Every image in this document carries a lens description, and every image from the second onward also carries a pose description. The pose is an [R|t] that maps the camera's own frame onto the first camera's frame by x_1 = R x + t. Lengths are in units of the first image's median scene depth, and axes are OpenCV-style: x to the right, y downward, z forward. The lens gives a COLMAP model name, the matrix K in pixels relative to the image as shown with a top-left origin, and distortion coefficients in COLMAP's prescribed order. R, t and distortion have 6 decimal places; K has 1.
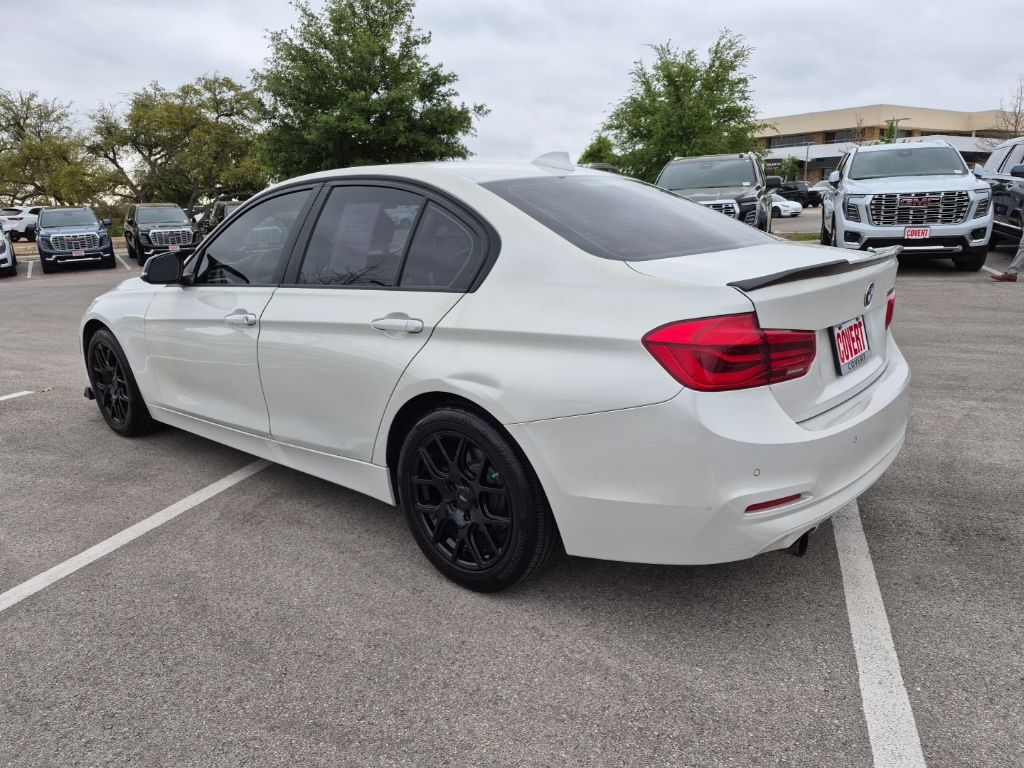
lens RADIAL K [[710.1, 0, 512.0], [0, 710.1, 384.0], [0, 0, 1]] dist [0.087003, -0.083010]
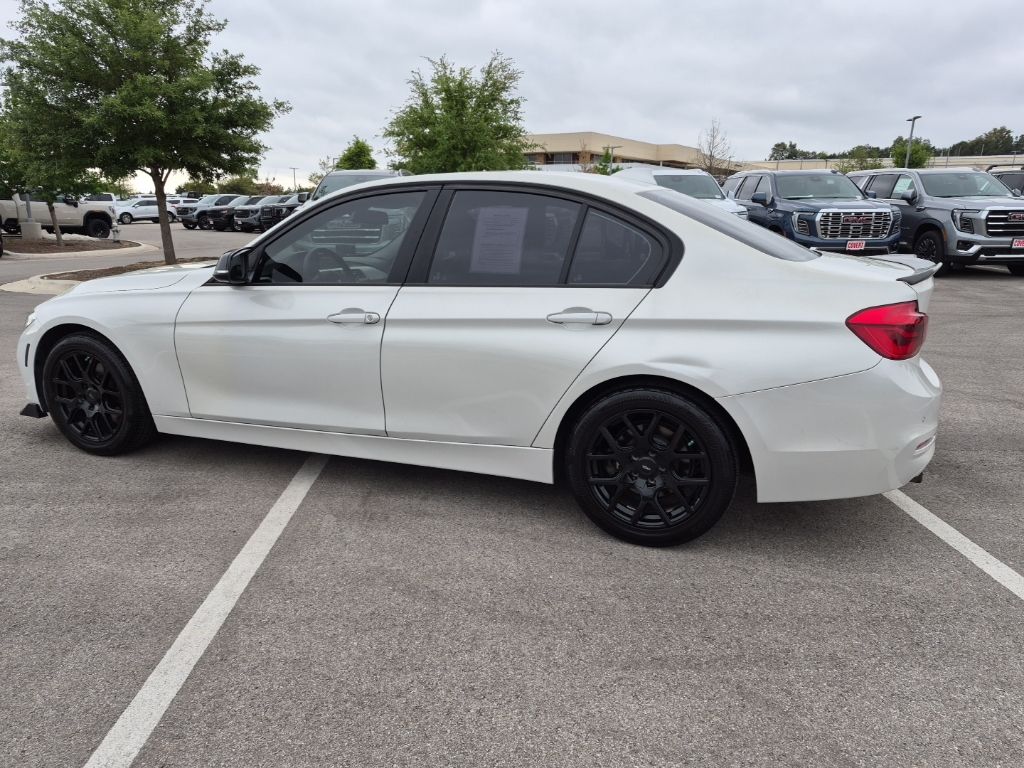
lens RADIAL K [[707.0, 0, 506.1], [0, 707.0, 390.3], [0, 0, 1]] dist [0.083316, -0.078751]
pose [[0.939127, -0.048927, 0.340067, -0.149131], [0.048689, 0.998771, 0.009238, 0.003283], [-0.340102, 0.007882, 0.940356, -0.000399]]
